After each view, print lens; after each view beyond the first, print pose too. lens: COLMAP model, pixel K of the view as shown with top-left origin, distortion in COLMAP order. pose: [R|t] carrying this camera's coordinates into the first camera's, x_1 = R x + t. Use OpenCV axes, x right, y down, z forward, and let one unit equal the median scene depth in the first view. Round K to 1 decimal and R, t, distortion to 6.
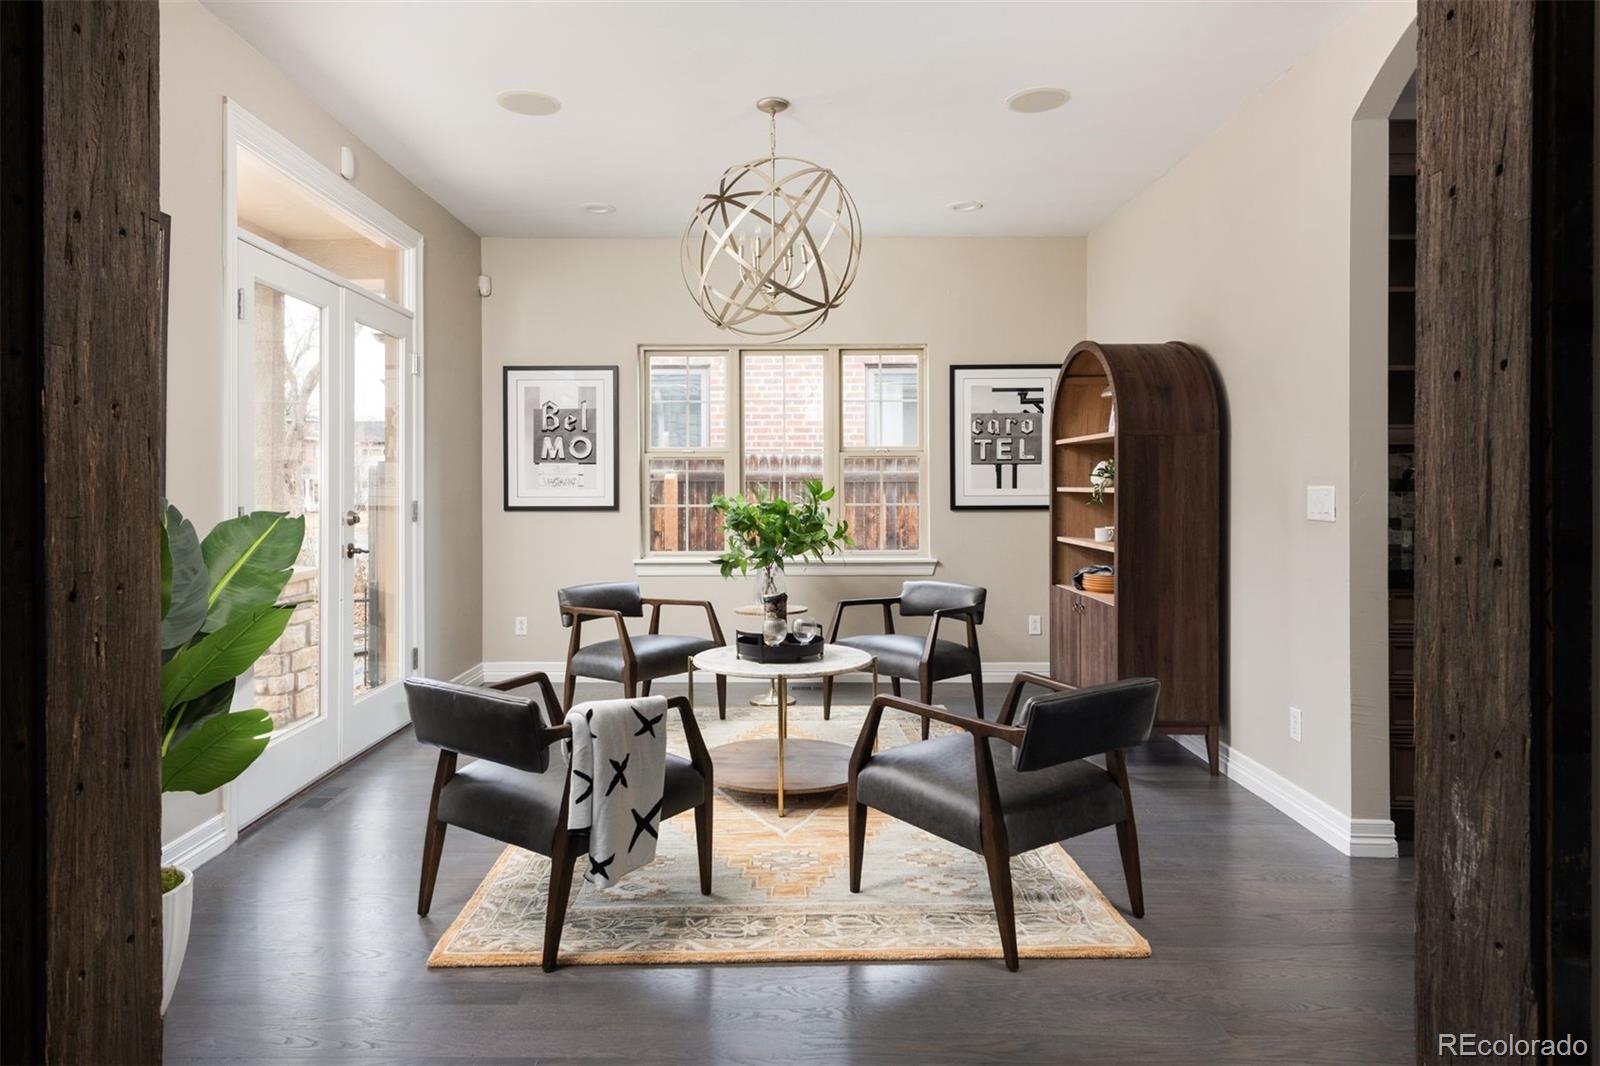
lens RADIAL K [[958.3, 0, 780.7], [0, 958.3, 497.6], [0, 0, 1]] dist [-0.000336, 0.001253]
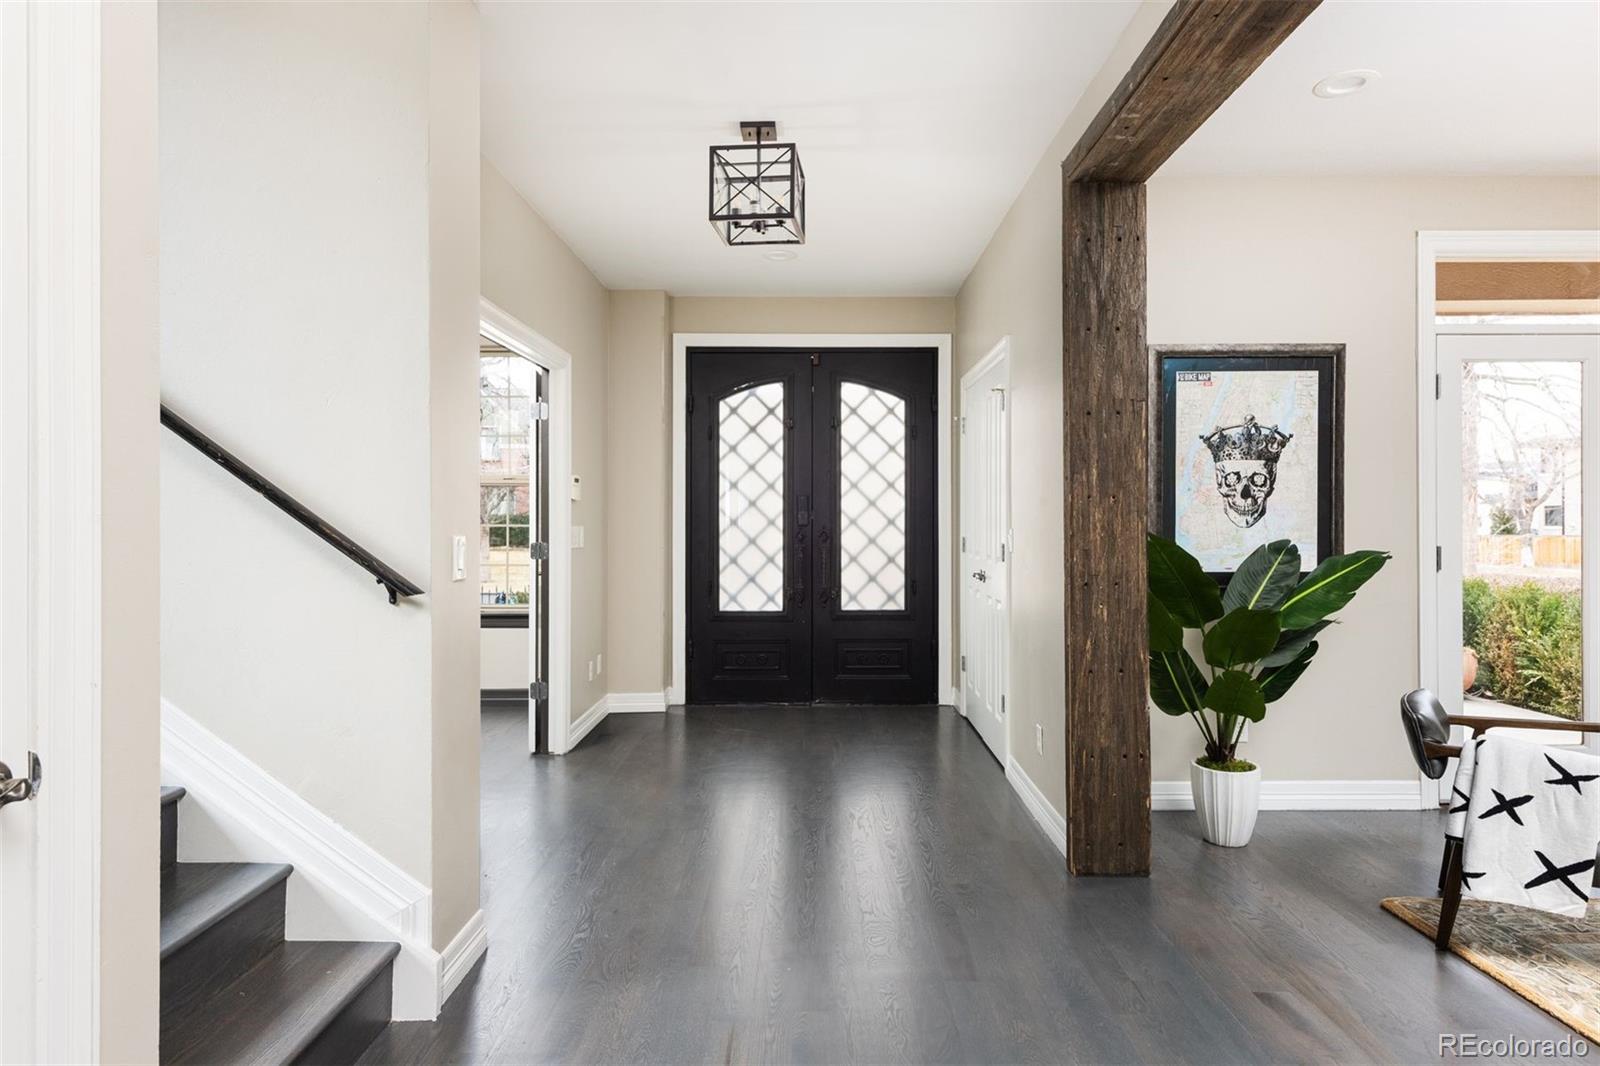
lens RADIAL K [[907.1, 0, 796.4], [0, 907.1, 522.6], [0, 0, 1]] dist [0.025488, 0.000098]
pose [[-0.003797, 0.005195, -0.999979, 0.368848], [-0.005461, 0.999971, 0.005215, -0.013073], [0.999978, 0.005480, -0.003769, 0.088822]]
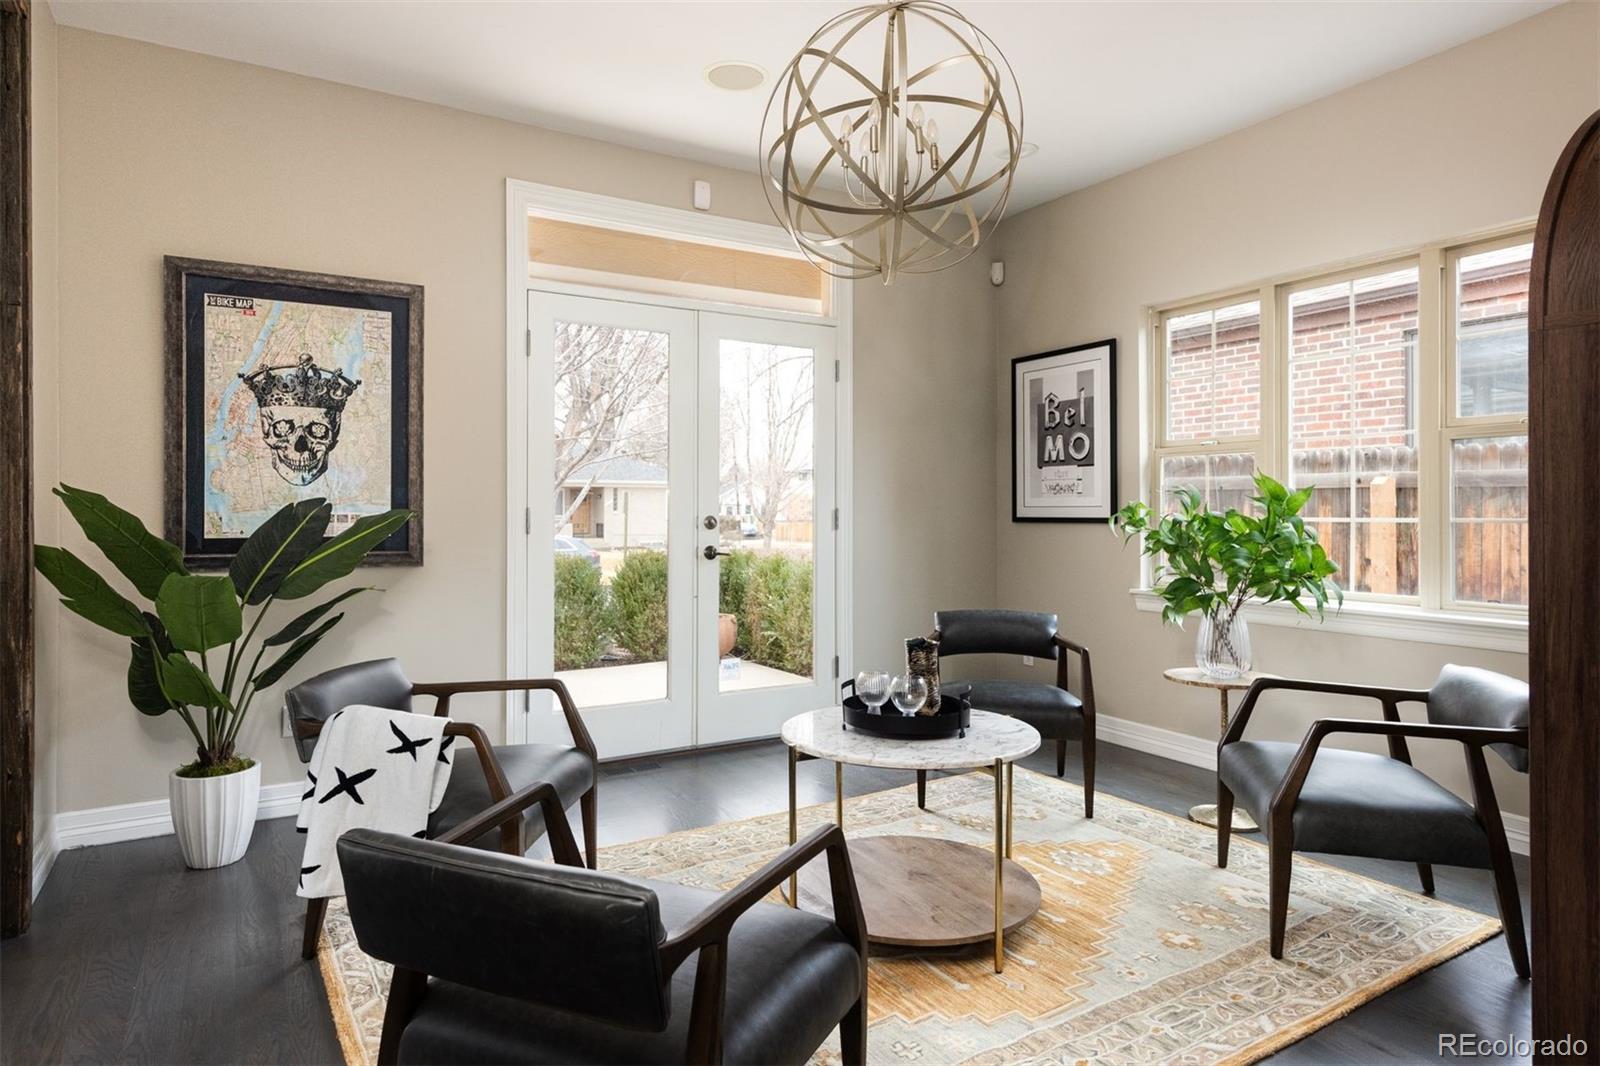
lens RADIAL K [[929.9, 0, 817.3], [0, 929.9, 509.7], [0, 0, 1]] dist [0.006245, 0.000233]
pose [[0.497655, 0.002533, -0.867371, 0.367538], [-0.010298, 0.999943, -0.002988, 0.006348], [0.867314, 0.010419, 0.497652, 0.413950]]
